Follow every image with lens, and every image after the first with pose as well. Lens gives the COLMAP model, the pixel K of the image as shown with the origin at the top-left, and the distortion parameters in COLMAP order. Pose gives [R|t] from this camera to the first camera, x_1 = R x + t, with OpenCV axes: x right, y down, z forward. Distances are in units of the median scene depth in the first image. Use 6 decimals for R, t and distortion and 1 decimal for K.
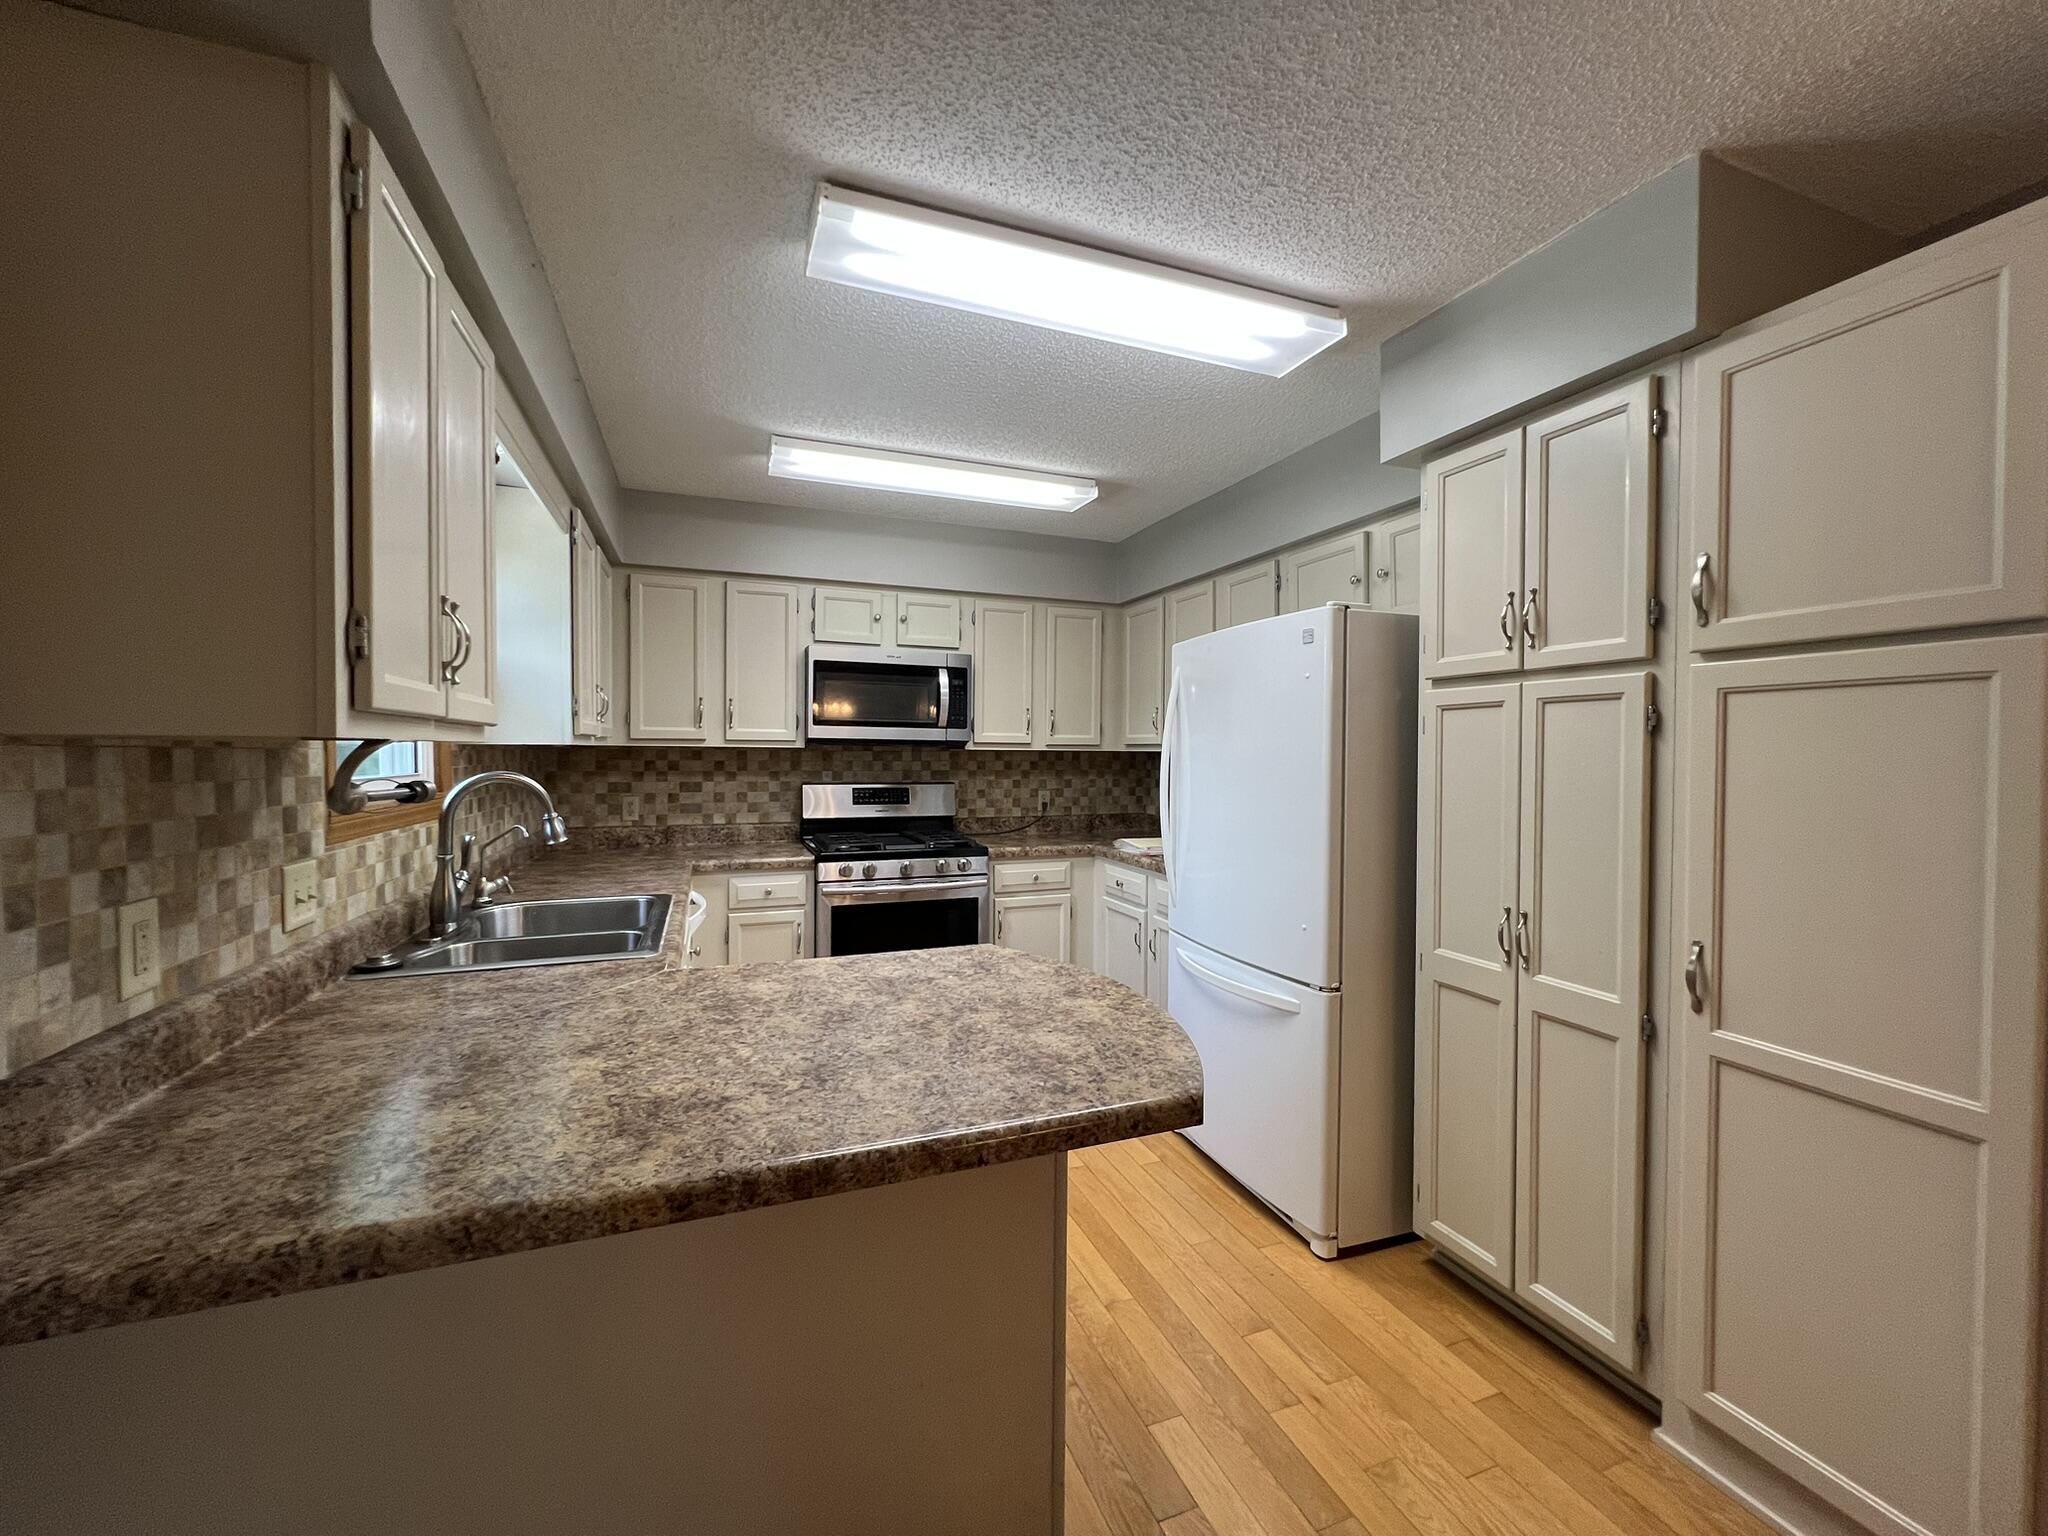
lens RADIAL K [[823.6, 0, 1024.0], [0, 823.6, 768.0], [0, 0, 1]] dist [0.000465, 0.000221]
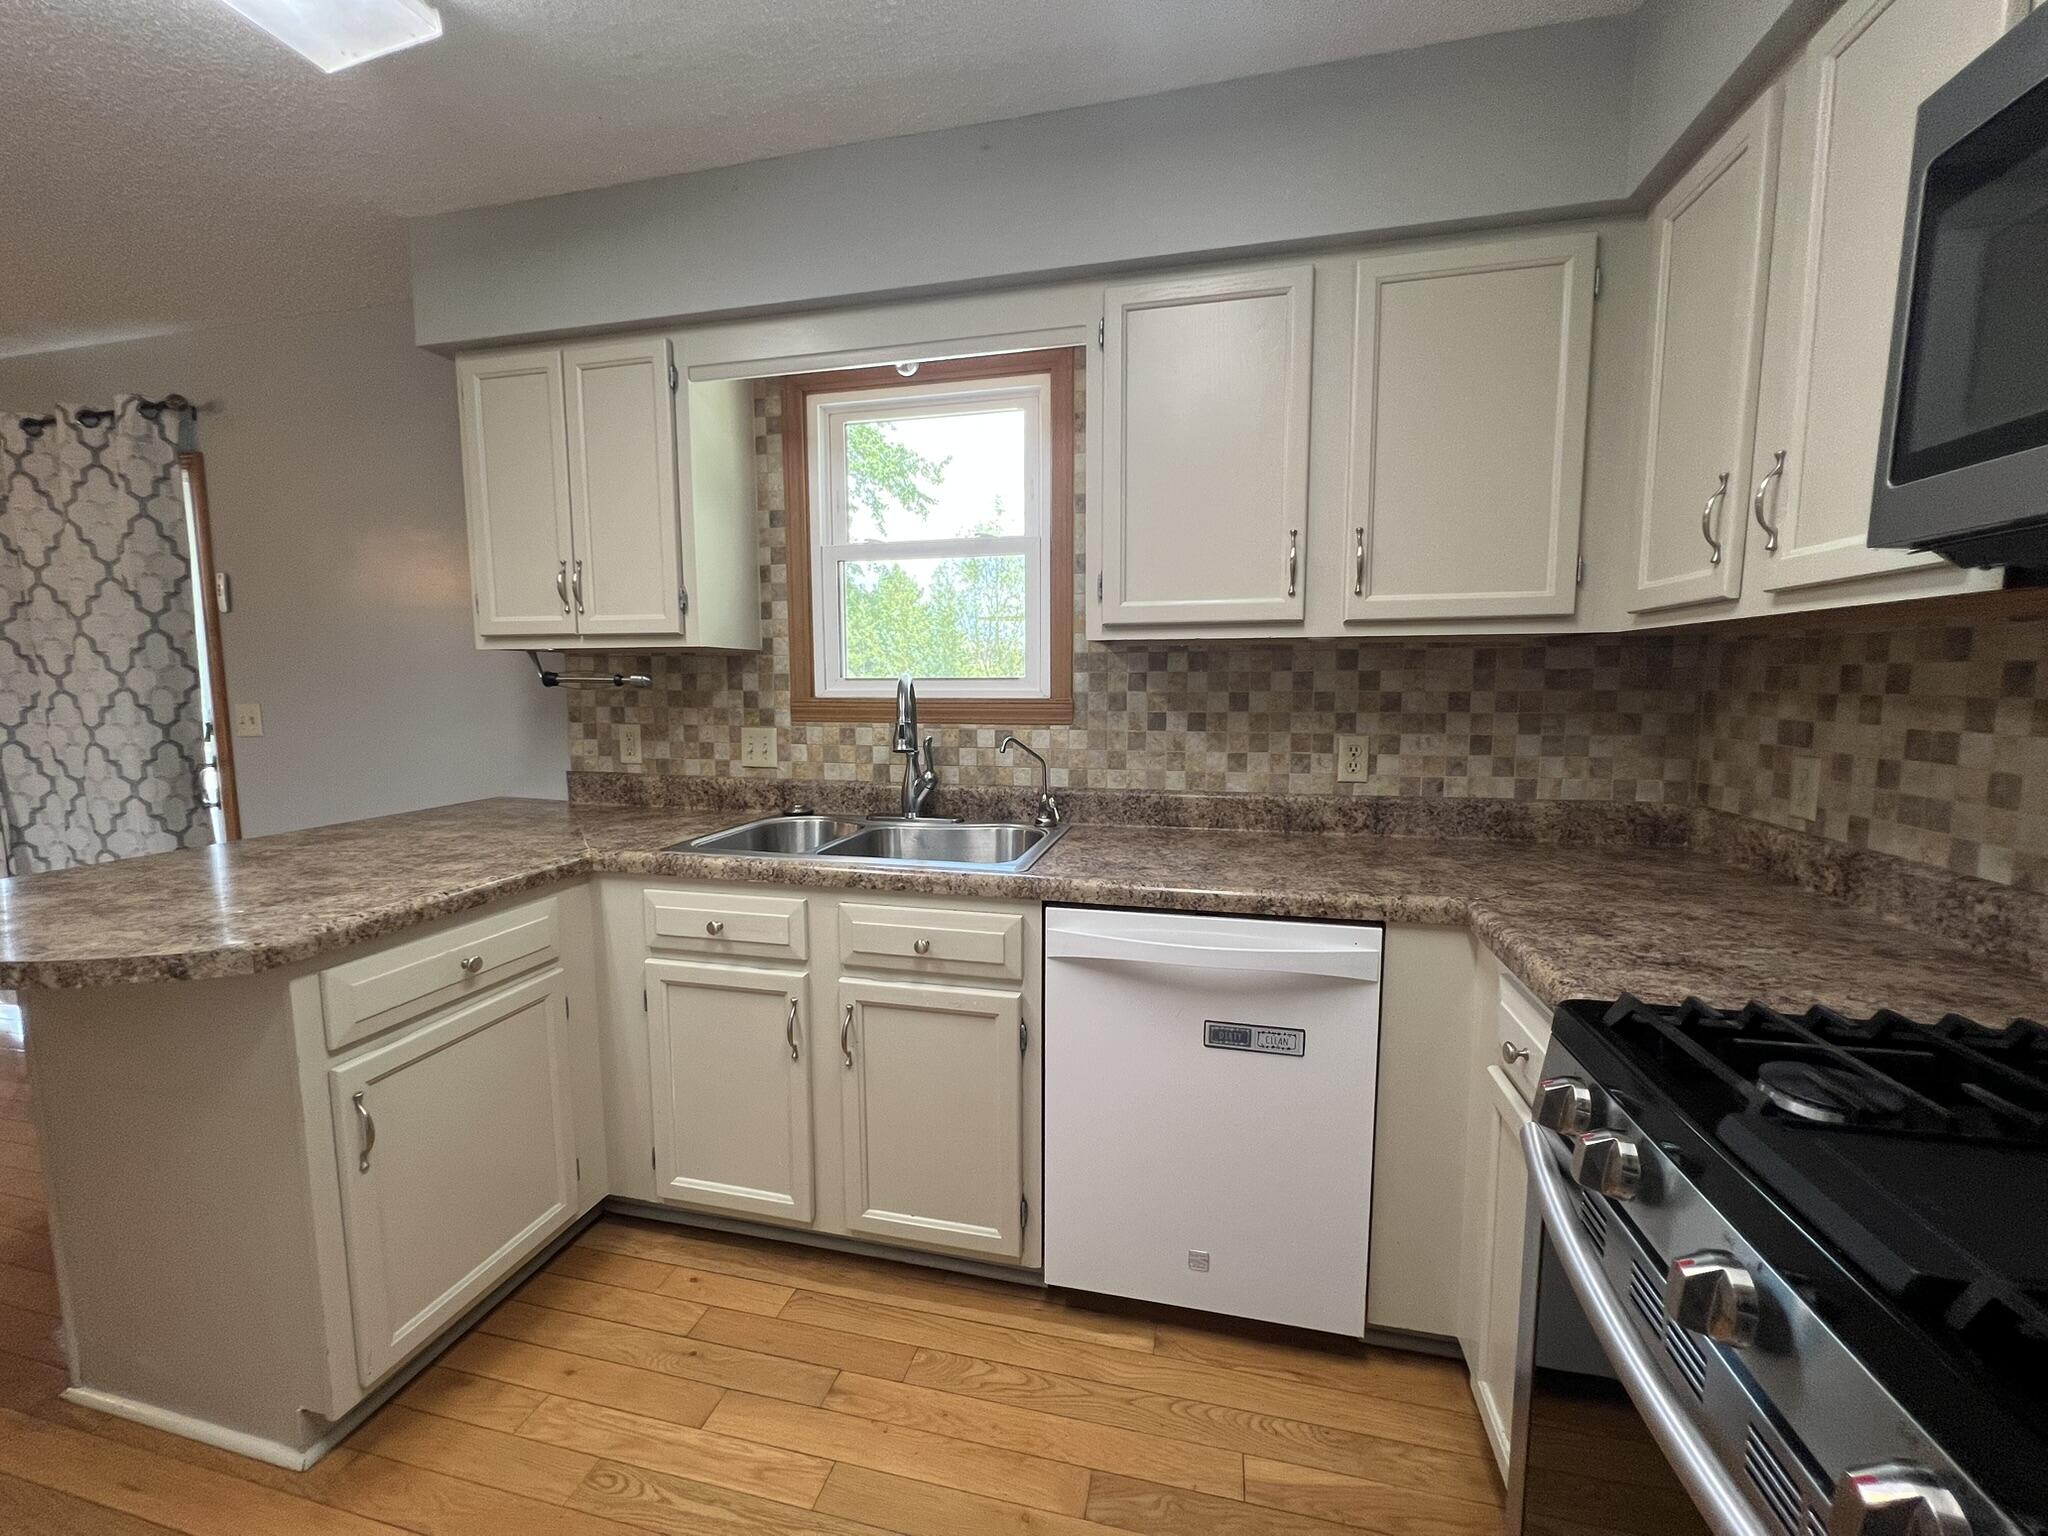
lens RADIAL K [[823.6, 0, 1024.0], [0, 823.6, 768.0], [0, 0, 1]] dist [0.000465, 0.000221]
pose [[-0.564948, 0.084825, -0.820755, 0.090557], [-0.016724, 0.993320, 0.114171, 0.001305], [0.824957, 0.078227, -0.559756, 1.413190]]
